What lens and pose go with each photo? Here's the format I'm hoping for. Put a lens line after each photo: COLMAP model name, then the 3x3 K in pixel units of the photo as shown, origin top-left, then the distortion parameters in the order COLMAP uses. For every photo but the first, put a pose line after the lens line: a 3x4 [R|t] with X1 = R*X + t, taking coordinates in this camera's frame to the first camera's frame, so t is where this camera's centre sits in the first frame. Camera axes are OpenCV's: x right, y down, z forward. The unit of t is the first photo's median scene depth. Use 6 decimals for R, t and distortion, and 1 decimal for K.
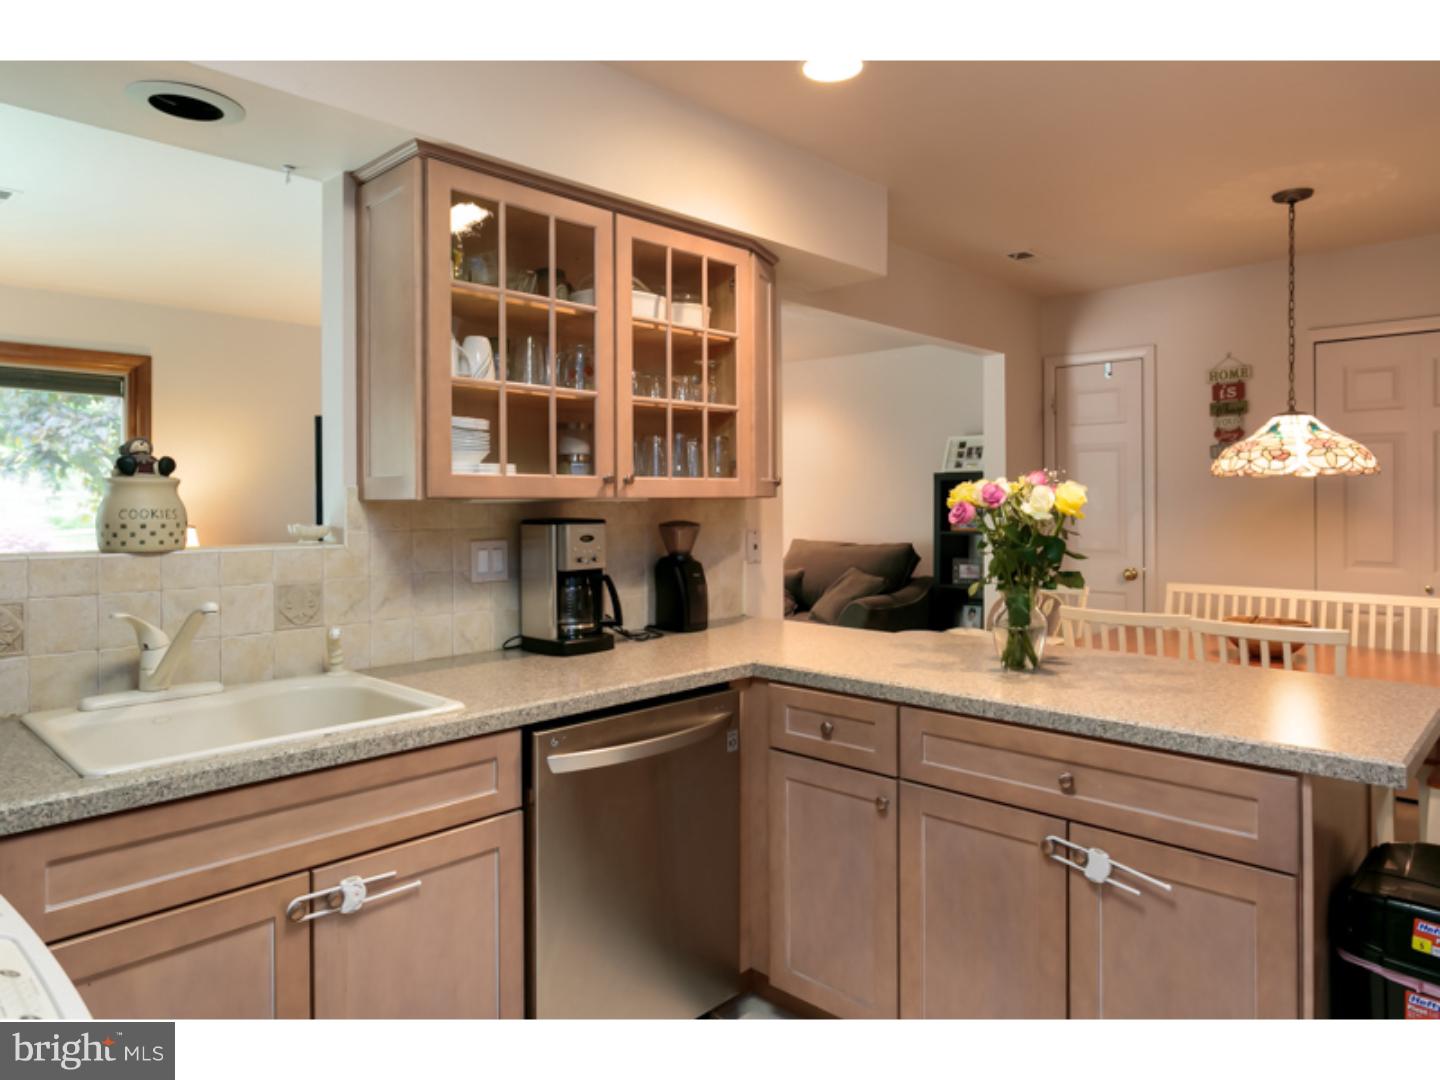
lens RADIAL K [[914.5, 0, 718.6], [0, 914.5, 508.2], [0, 0, 1]] dist [0.001669, 0.002247]
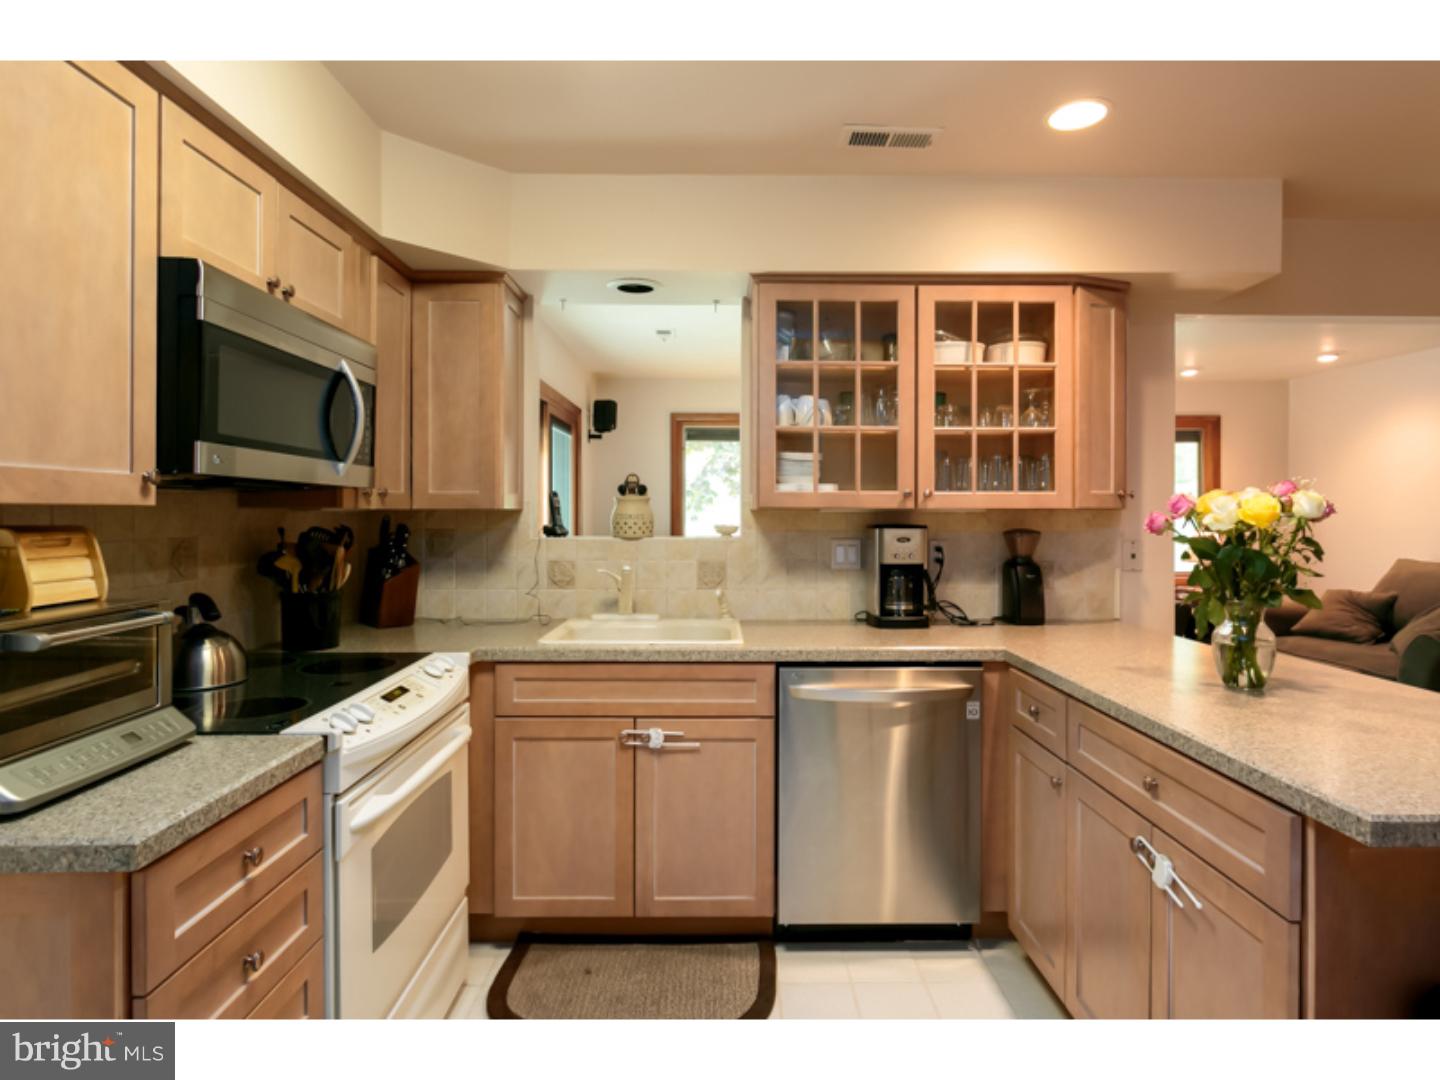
lens RADIAL K [[796.9, 0, 721.2], [0, 796.9, 522.4], [0, 0, 1]] dist [-0.001541, 0.000441]
pose [[0.697568, 0.012383, -0.716411, 0.510904], [-0.011190, 0.999917, 0.006387, 0.004236], [0.716431, 0.003561, 0.697649, 0.029644]]
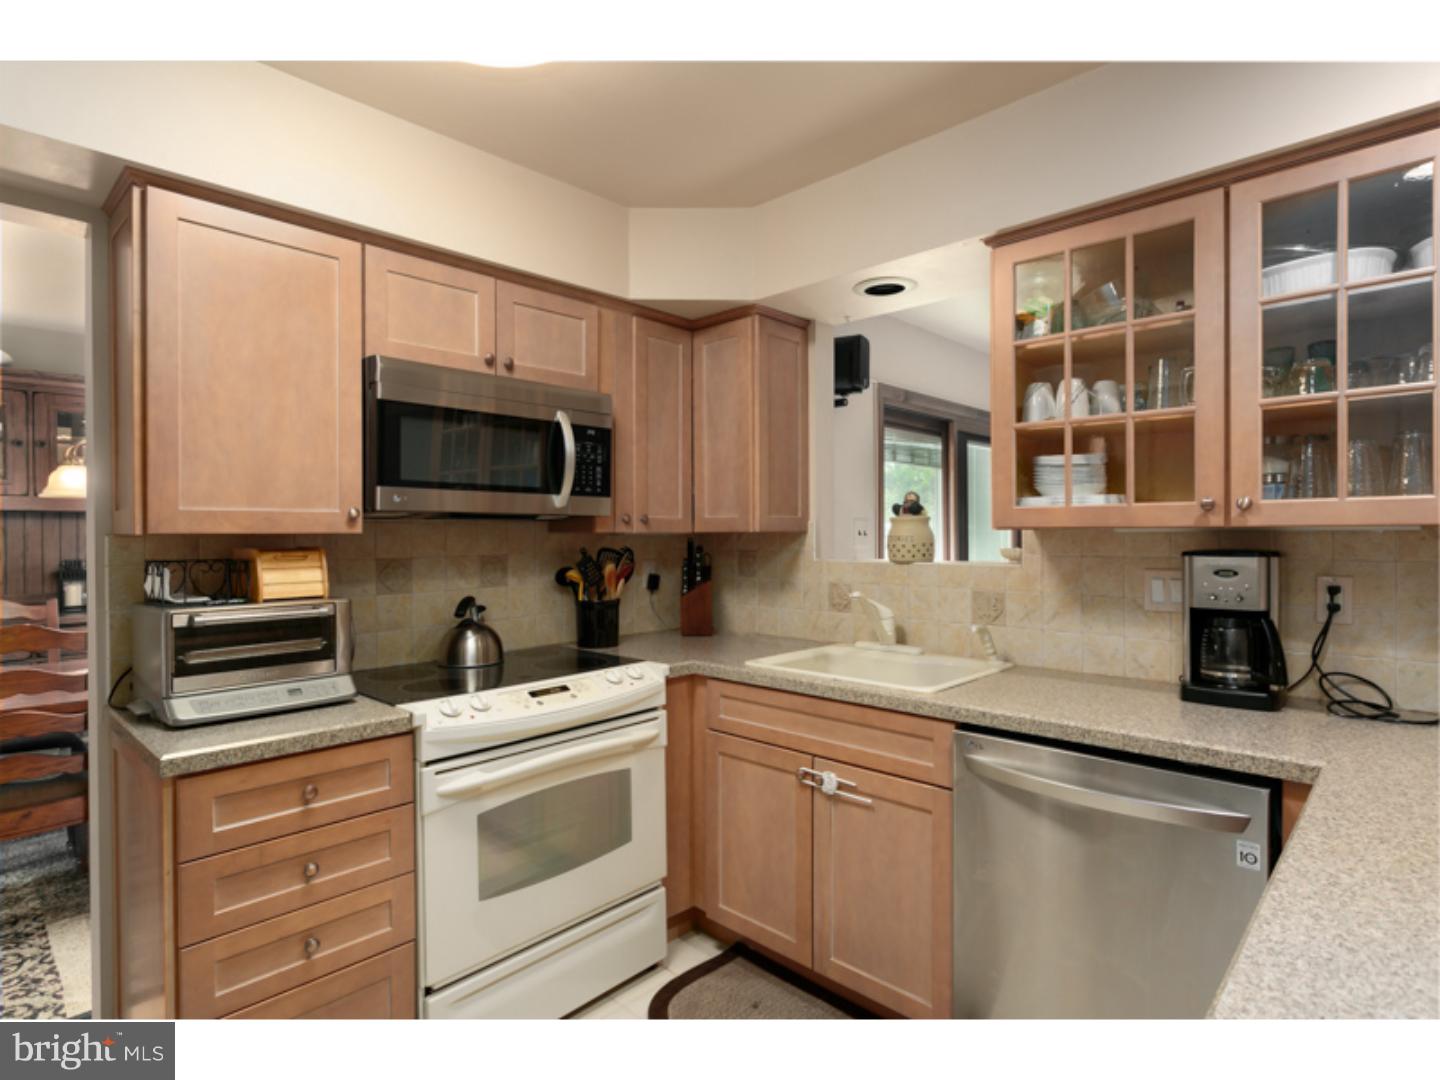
lens RADIAL K [[748.4, 0, 720.0], [0, 748.4, 540.0], [0, 0, 1]] dist [-0.018168, 0.027642]
pose [[0.004074, 0.011611, -0.999924, 0.591072], [-0.005705, 0.999917, 0.011588, -0.004277], [0.999975, 0.005658, 0.004140, 0.548463]]
